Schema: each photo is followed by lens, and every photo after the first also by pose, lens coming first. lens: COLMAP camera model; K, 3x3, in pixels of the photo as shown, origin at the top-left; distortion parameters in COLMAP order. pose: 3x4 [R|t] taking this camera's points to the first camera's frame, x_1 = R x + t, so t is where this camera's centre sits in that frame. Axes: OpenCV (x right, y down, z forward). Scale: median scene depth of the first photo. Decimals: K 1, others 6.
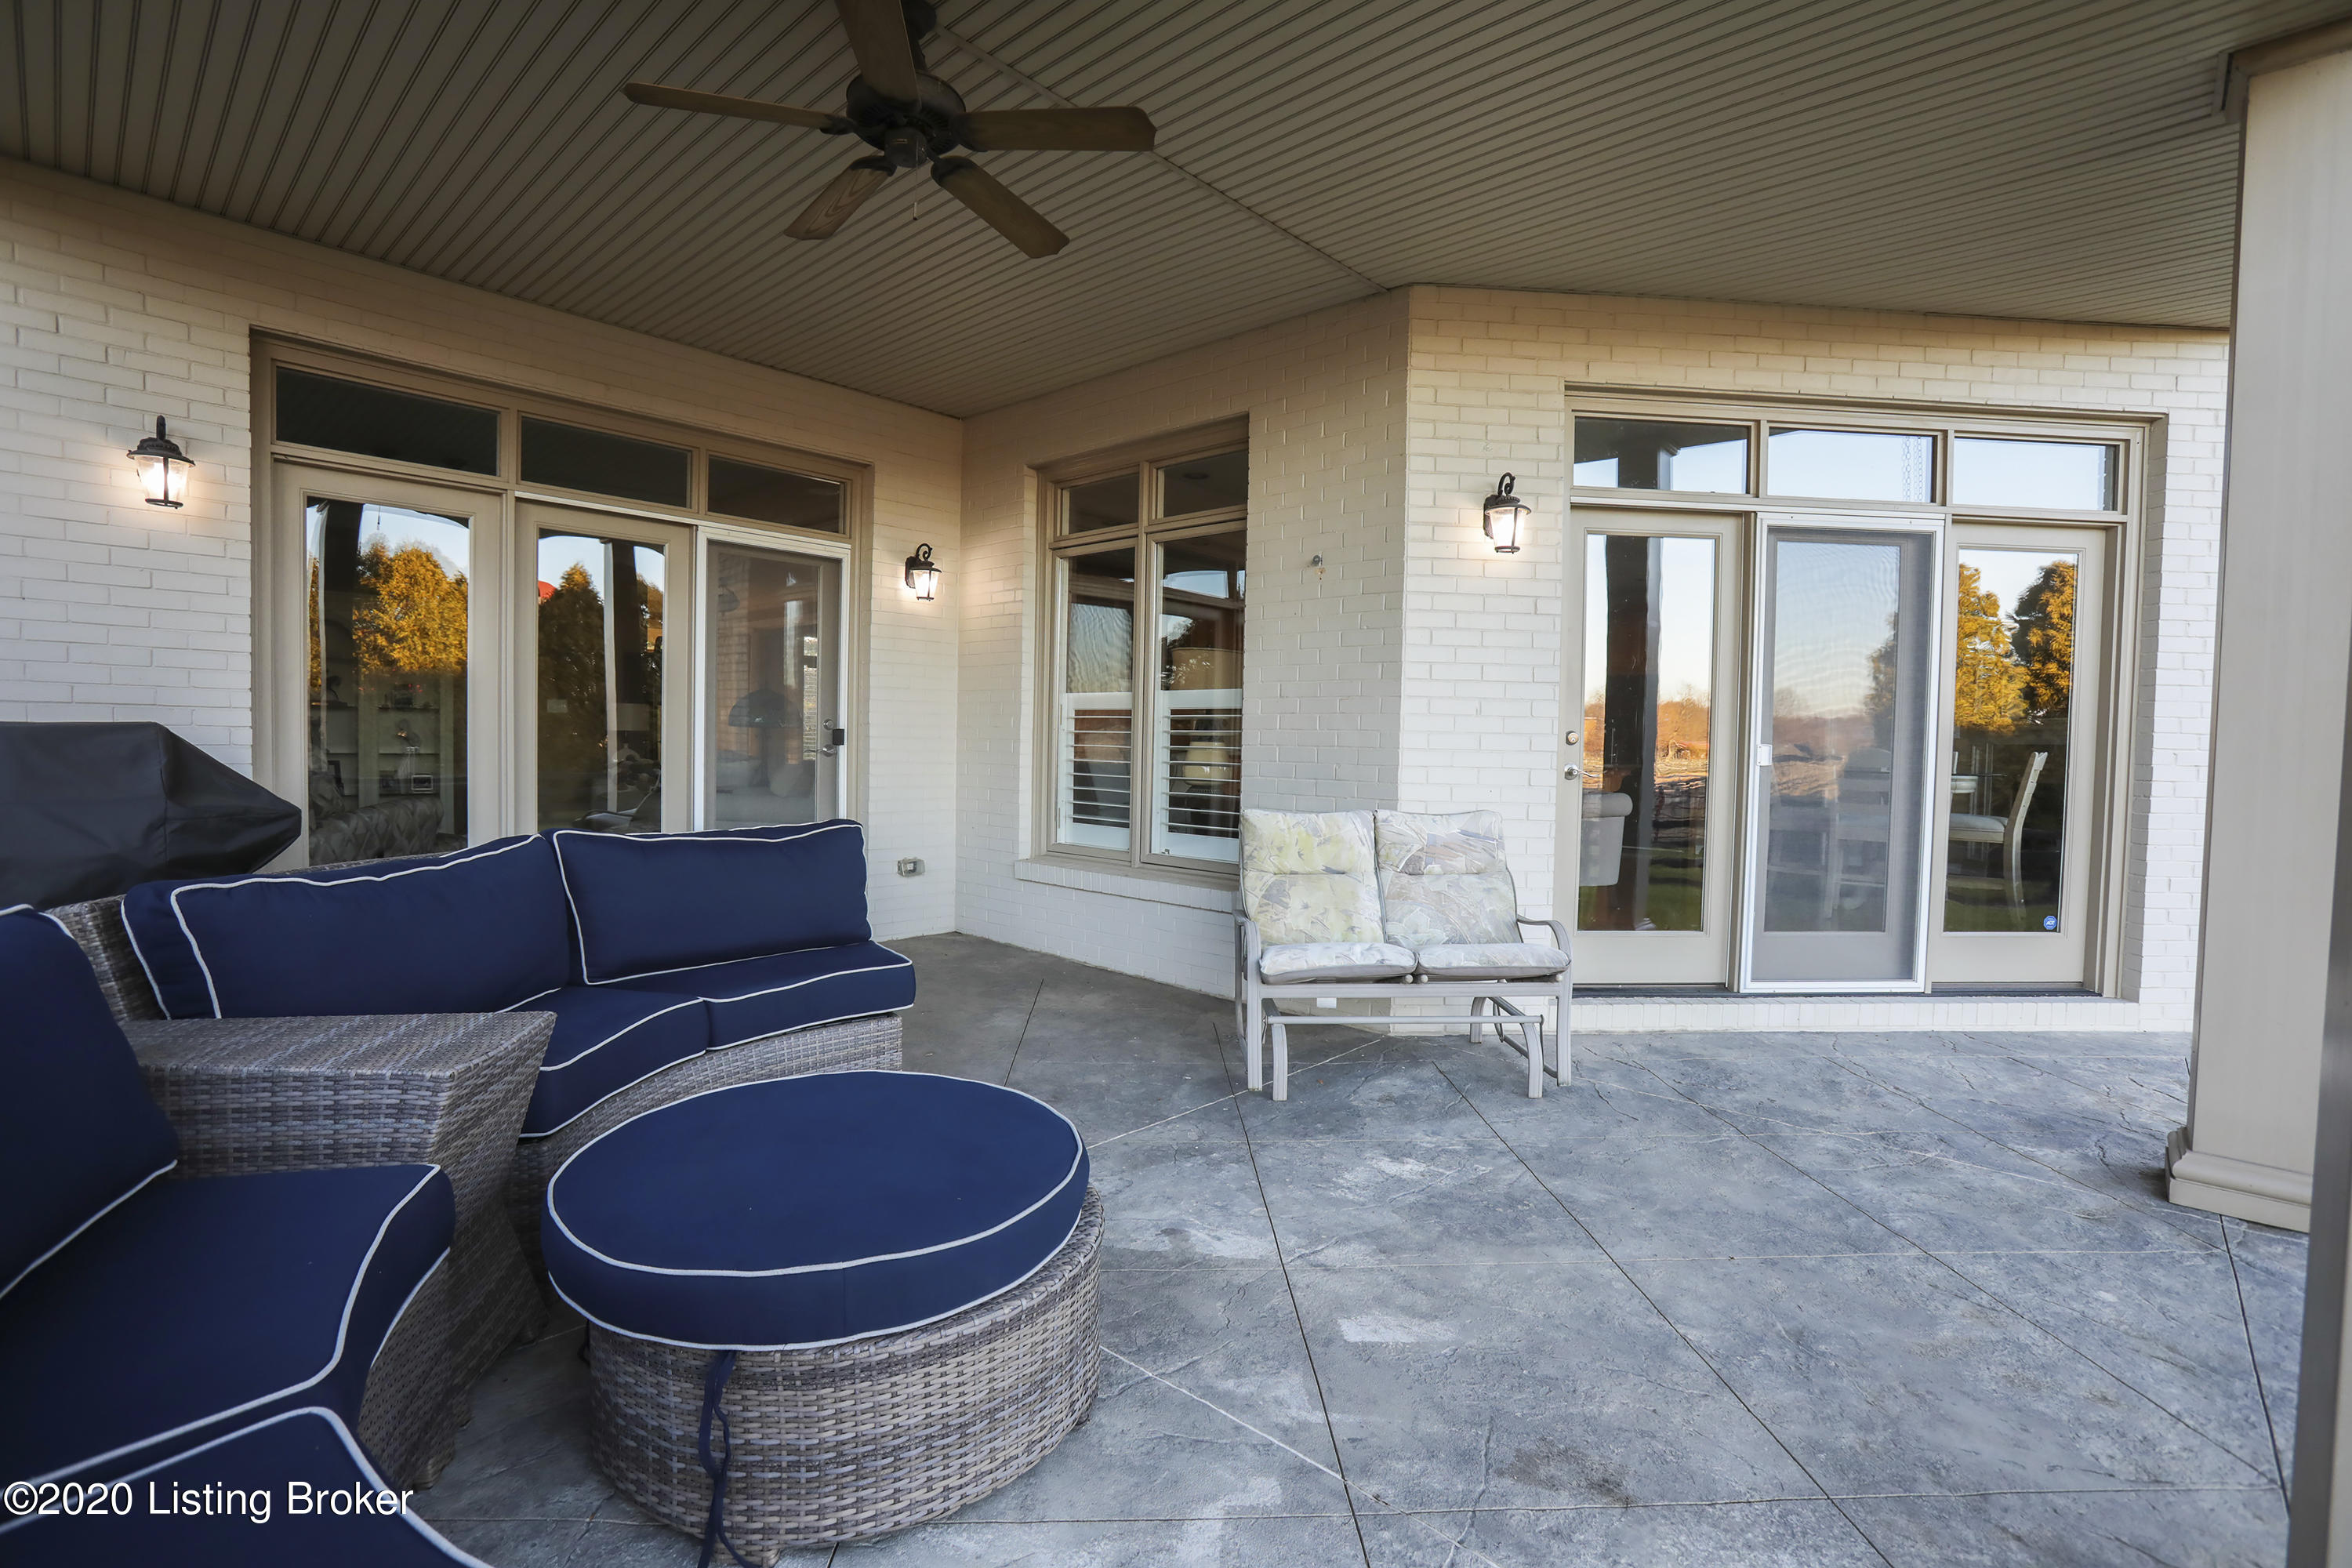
lens RADIAL K [[1062.8, 0, 1176.0], [0, 1062.8, 784.0], [0, 0, 1]] dist [-0.053718, 0.000565]
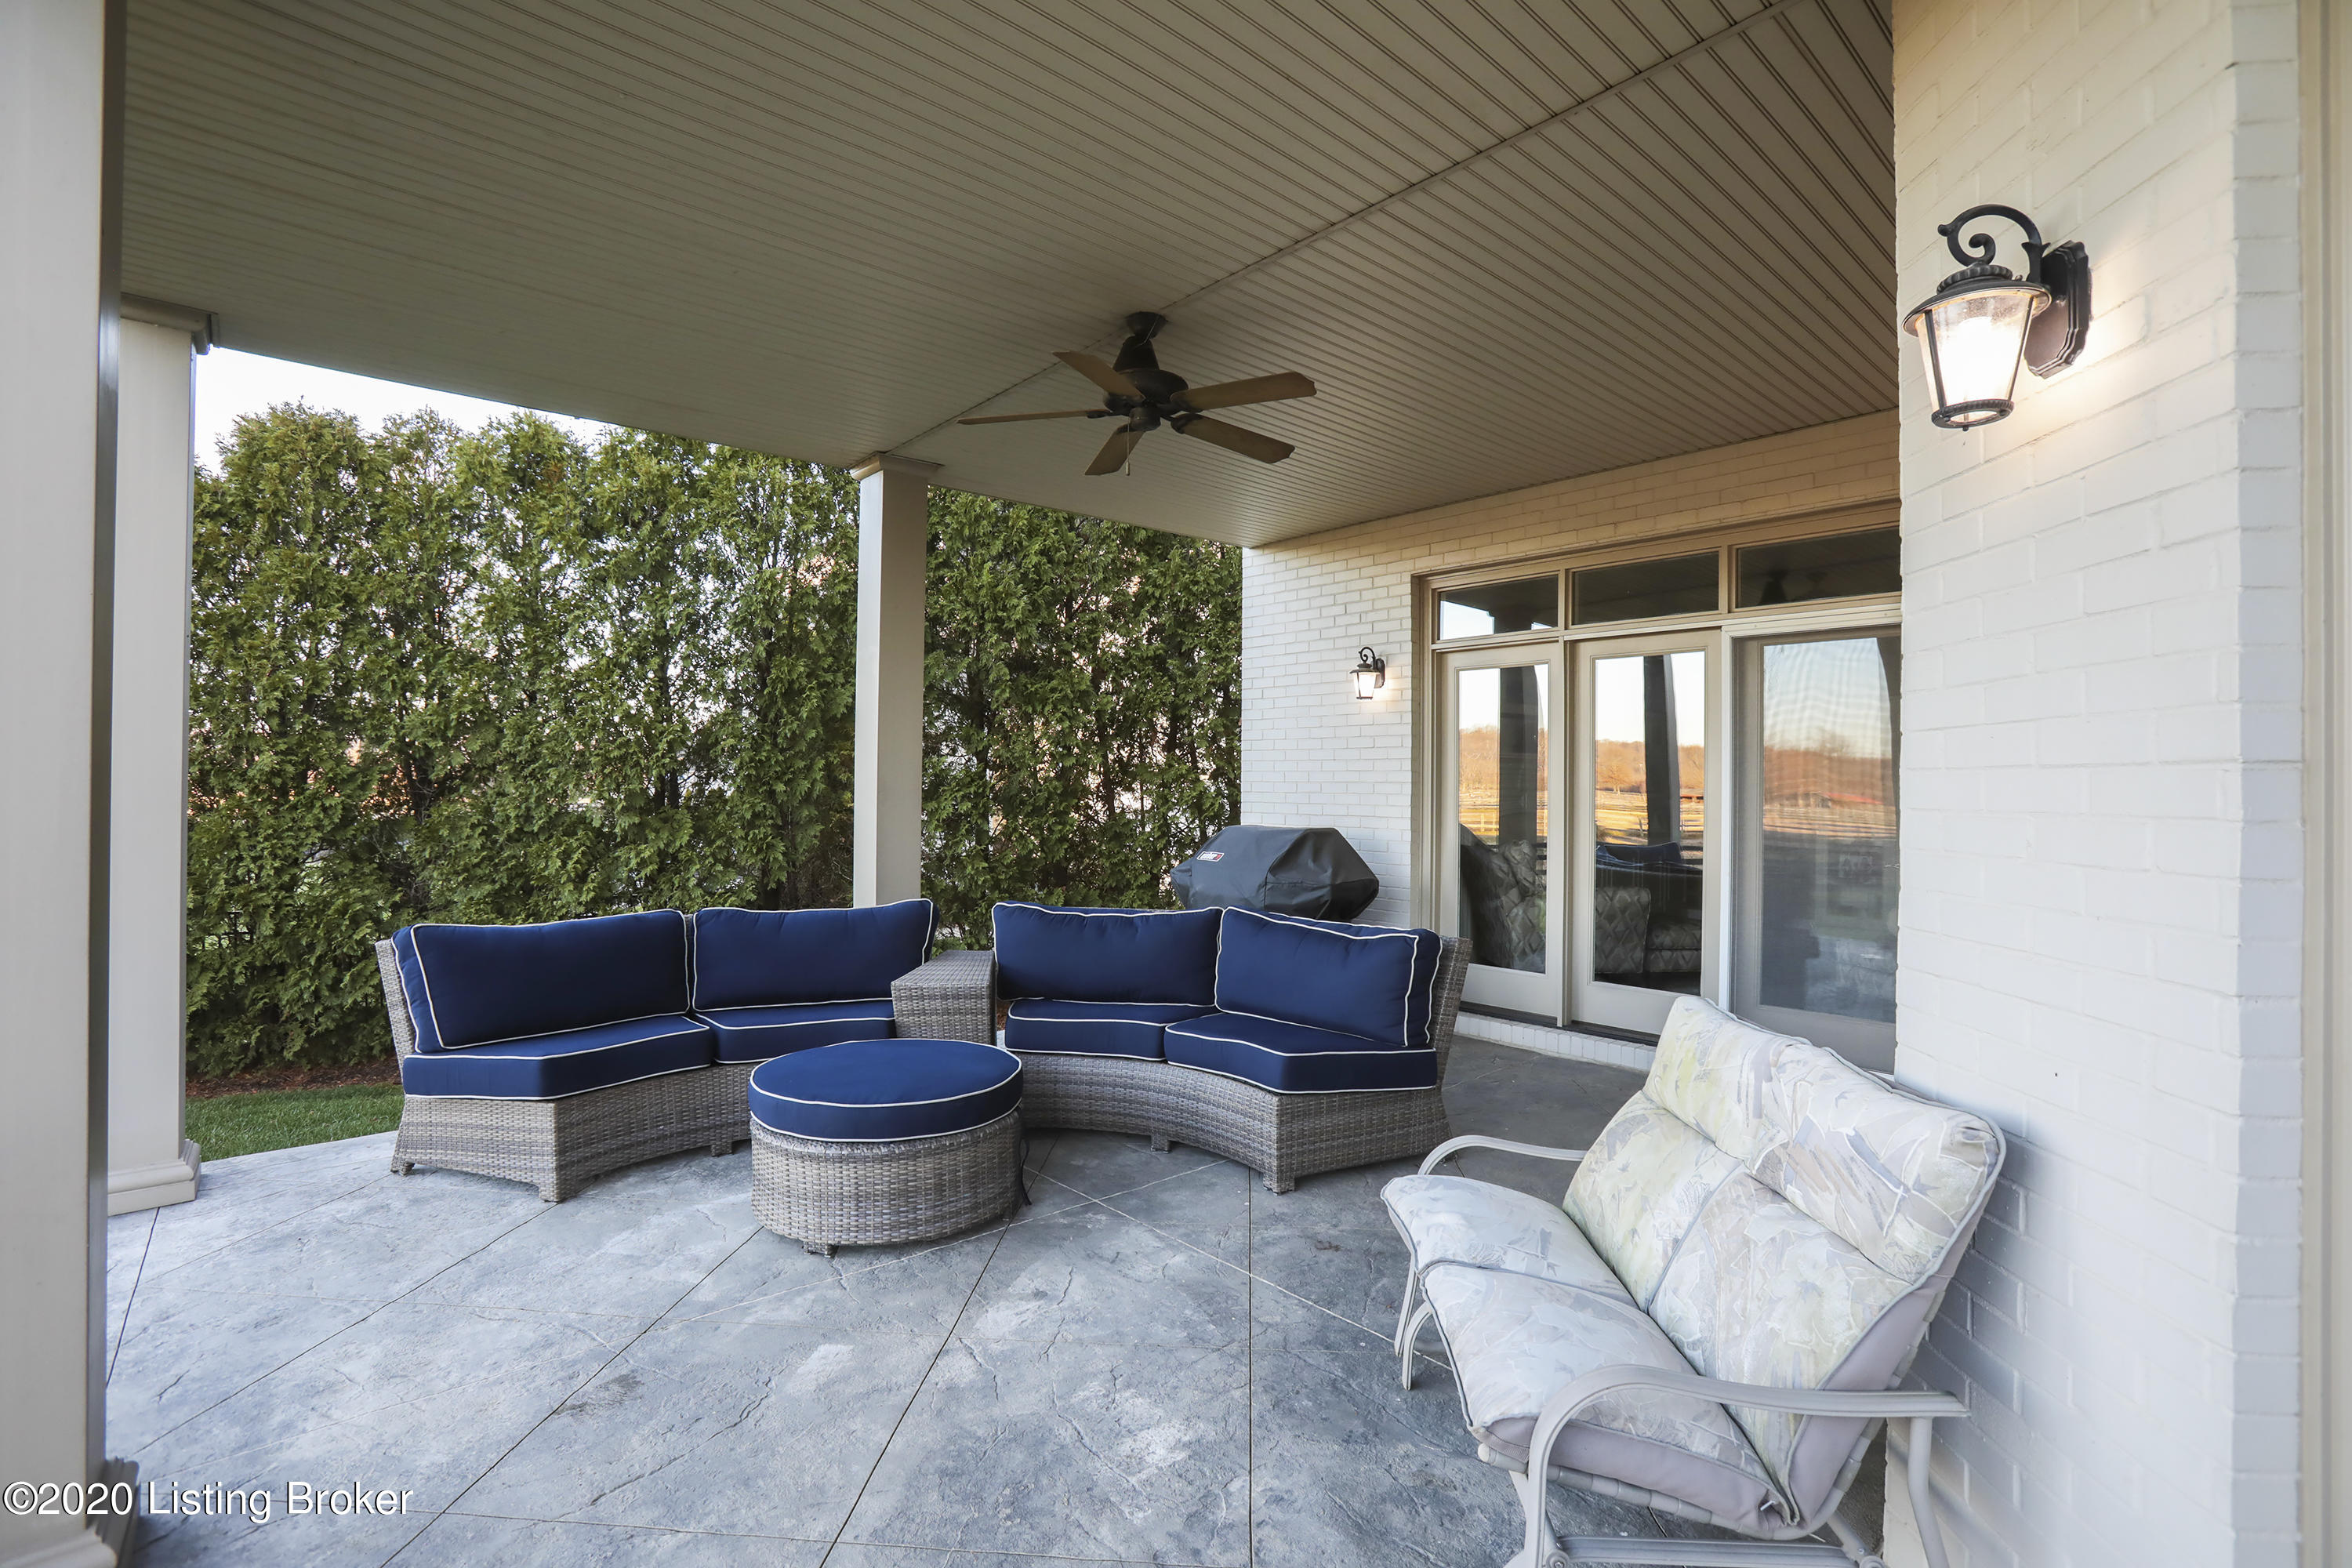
lens RADIAL K [[1062.8, 0, 1176.0], [0, 1062.8, 784.0], [0, 0, 1]] dist [-0.053718, 0.000565]
pose [[-0.114374, -0.032407, -0.992909, 0.834189], [-0.046748, 0.998536, -0.027205, -0.074778], [0.992337, 0.043305, -0.115722, 0.933378]]
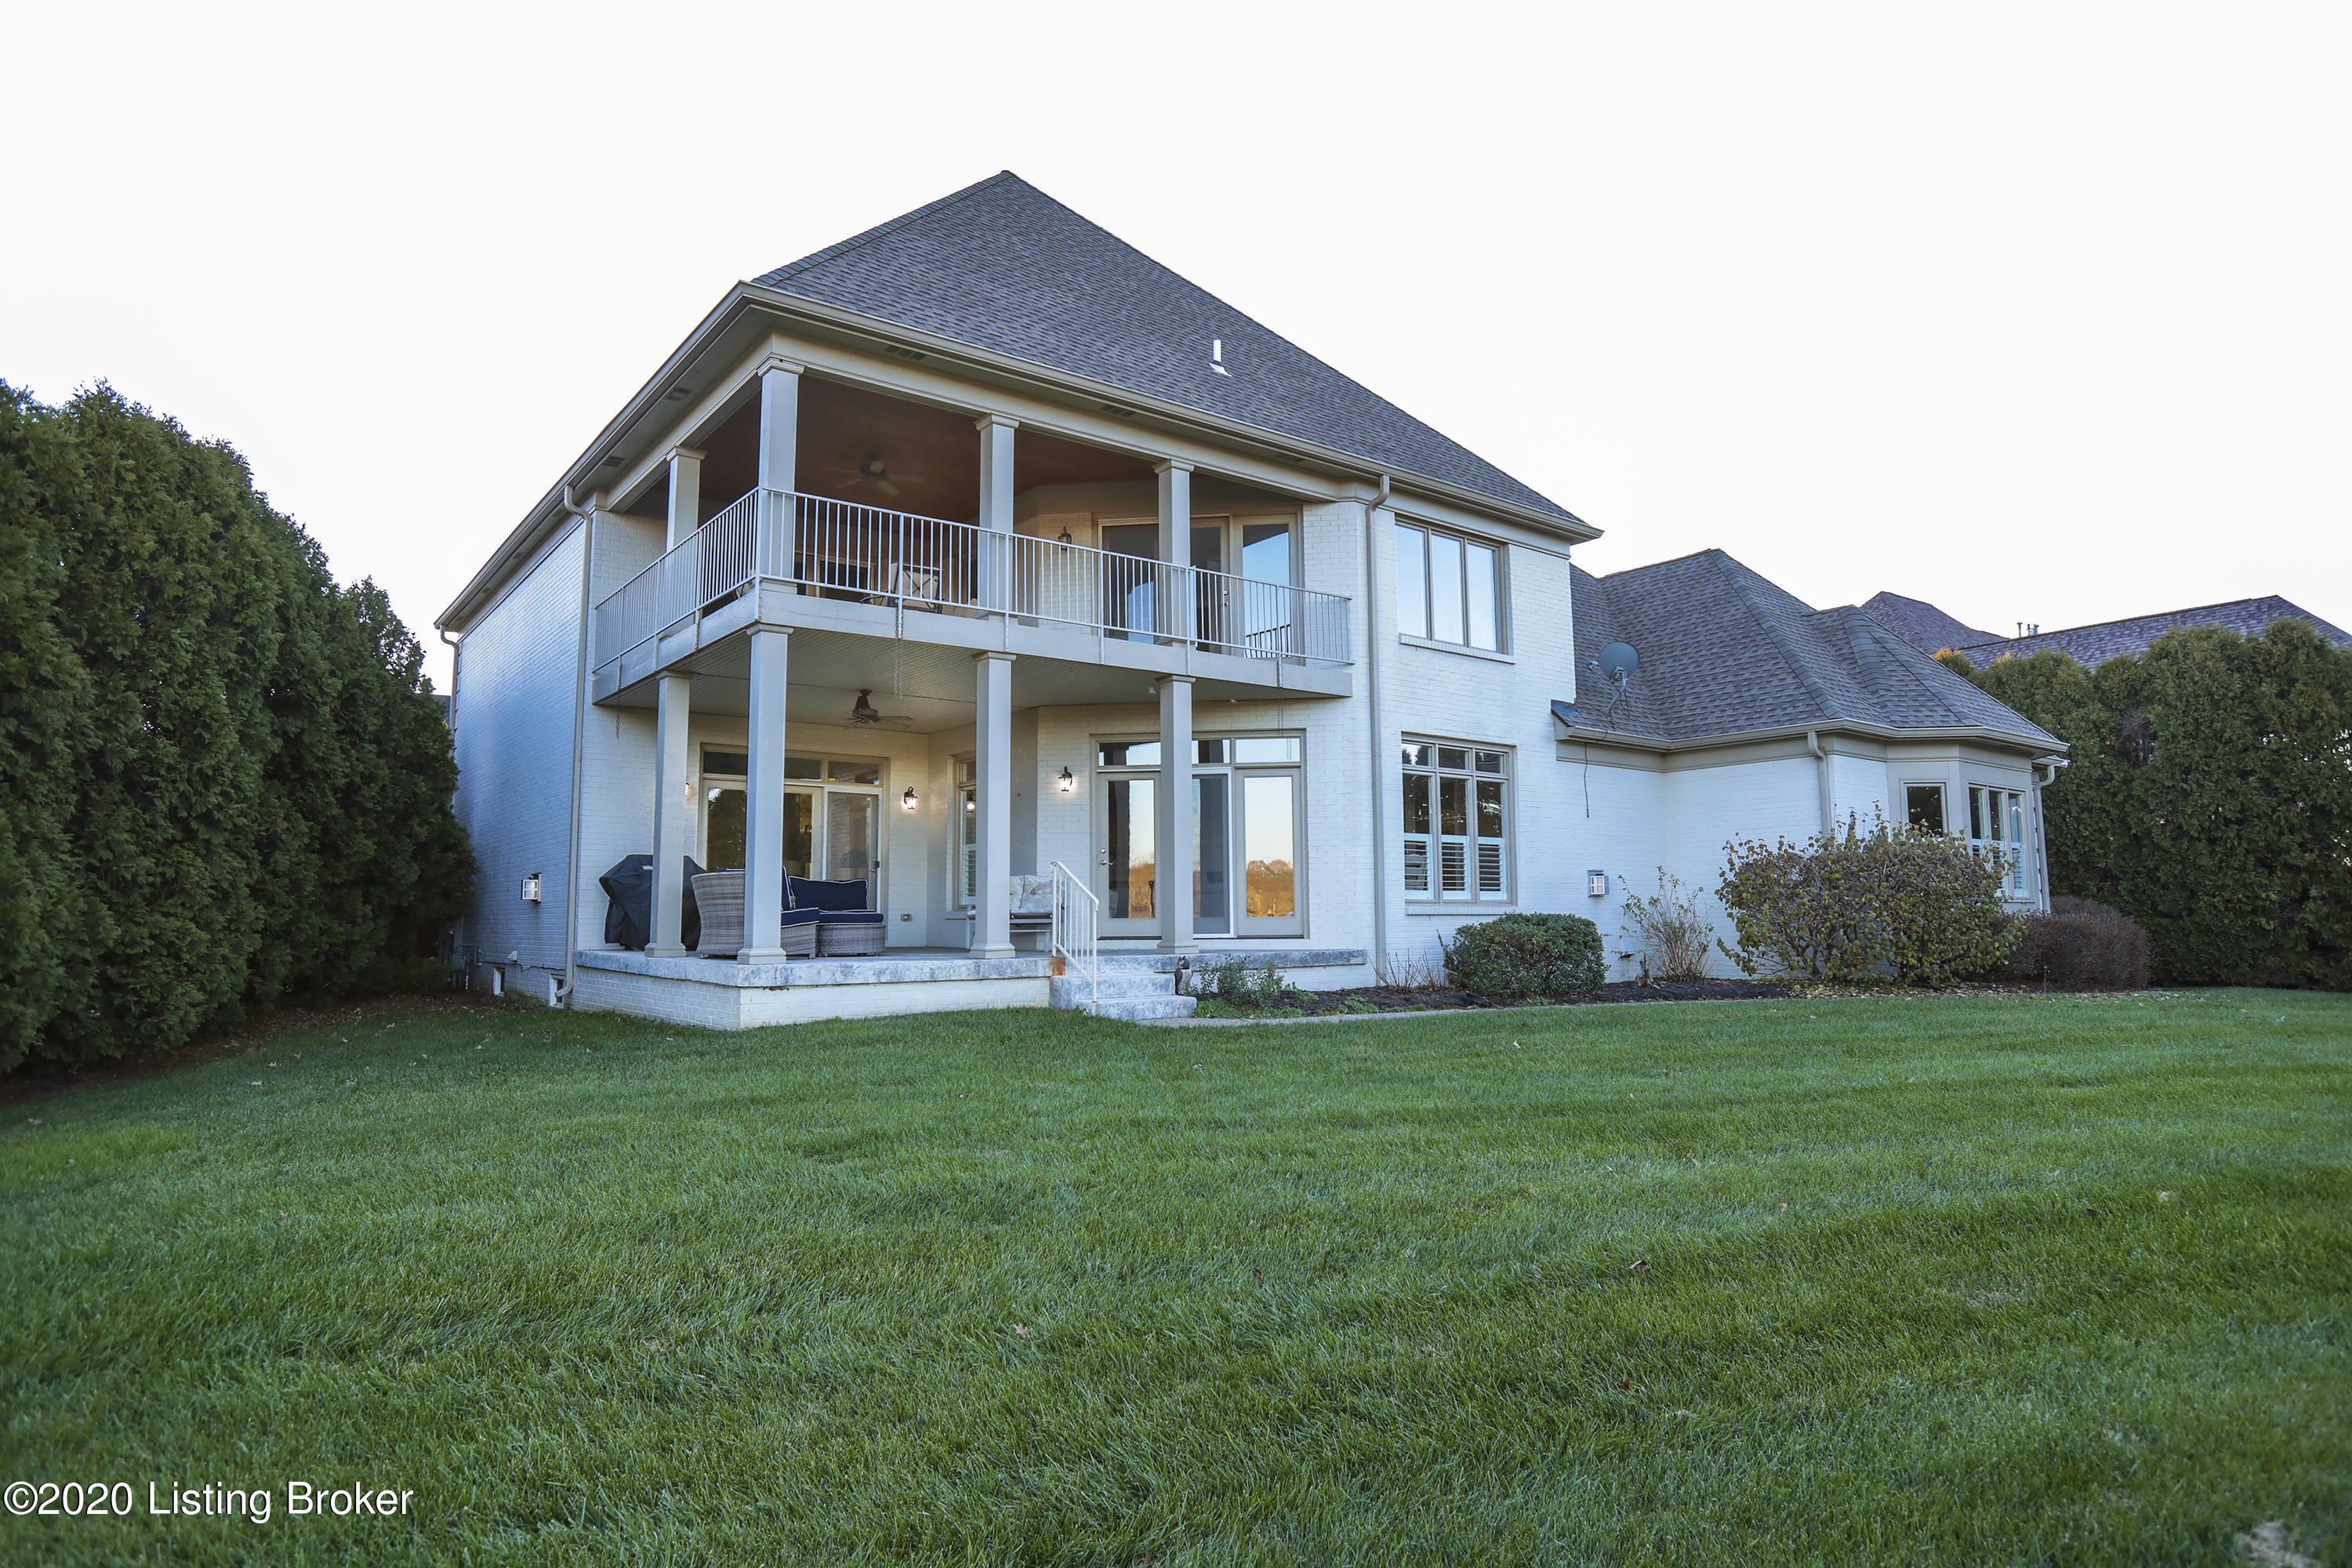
lens RADIAL K [[1330.5, 0, 1176.0], [0, 1330.5, 784.0], [0, 0, 1]] dist [0.002213, 0.000120]
pose [[0.983117, -0.045977, -0.177110, 1.641357], [0.019866, 0.989015, -0.146471, 0.422342], [0.181898, 0.140480, 0.973231, -3.423599]]
